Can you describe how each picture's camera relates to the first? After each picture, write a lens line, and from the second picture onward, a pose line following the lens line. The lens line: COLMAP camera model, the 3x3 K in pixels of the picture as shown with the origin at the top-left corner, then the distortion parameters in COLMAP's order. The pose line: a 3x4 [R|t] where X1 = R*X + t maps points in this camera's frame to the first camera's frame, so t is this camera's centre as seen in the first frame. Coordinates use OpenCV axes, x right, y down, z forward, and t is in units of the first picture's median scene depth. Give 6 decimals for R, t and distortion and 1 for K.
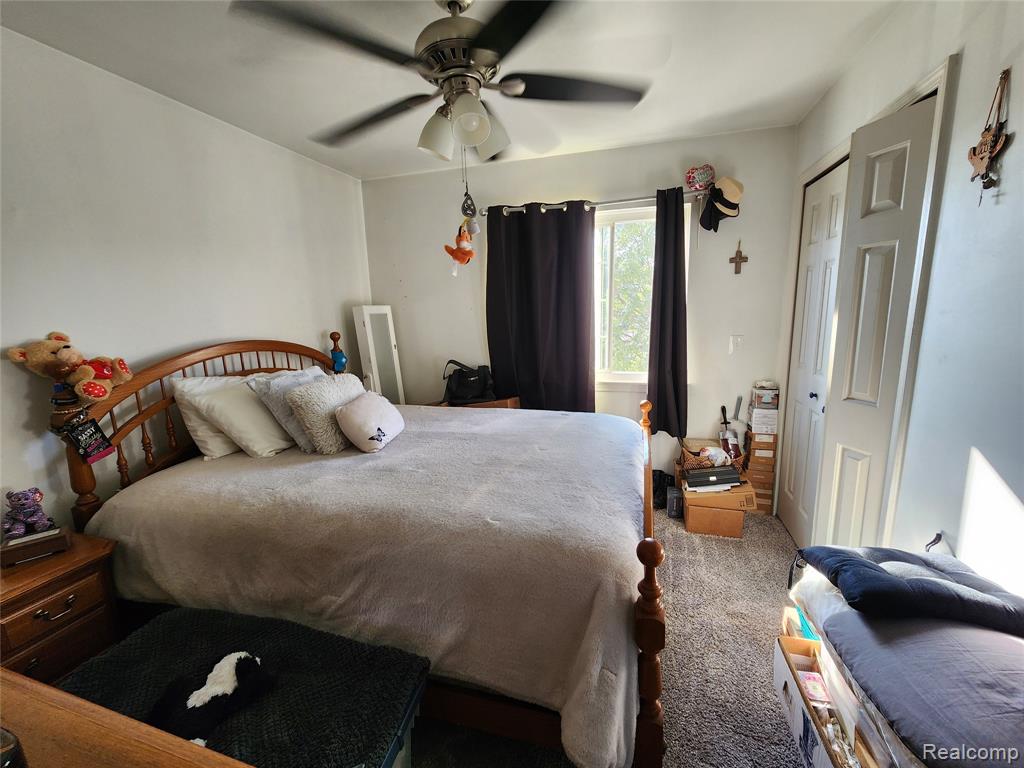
lens RADIAL K [[419.3, 0, 510.4], [0, 419.3, 383.6], [0, 0, 1]] dist [-0.000270, -0.000782]
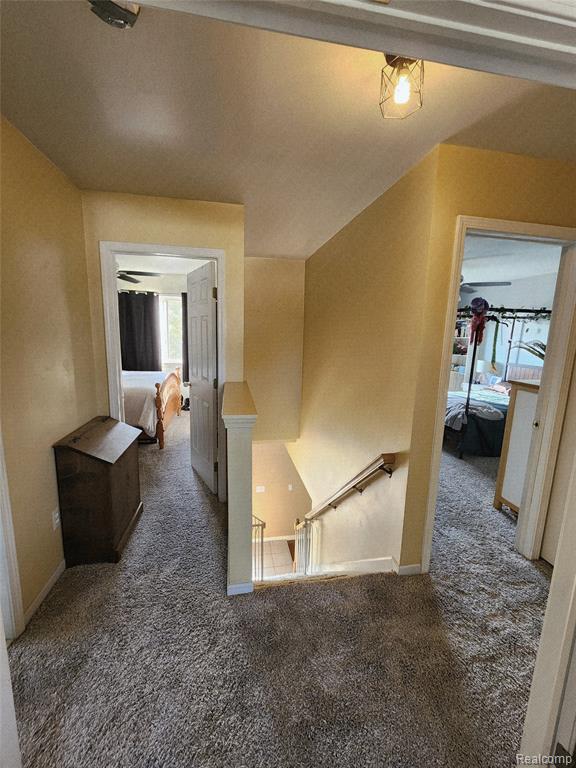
lens RADIAL K [[314.5, 0, 283.0], [0, 314.5, 385.7], [0, 0, 1]] dist [-0.000270, -0.000782]
pose [[0.894787, -0.028282, 0.445596, 0.008093], [0.037456, 0.999229, -0.011792, 0.194796], [-0.444919, 0.027242, 0.895156, -1.072924]]
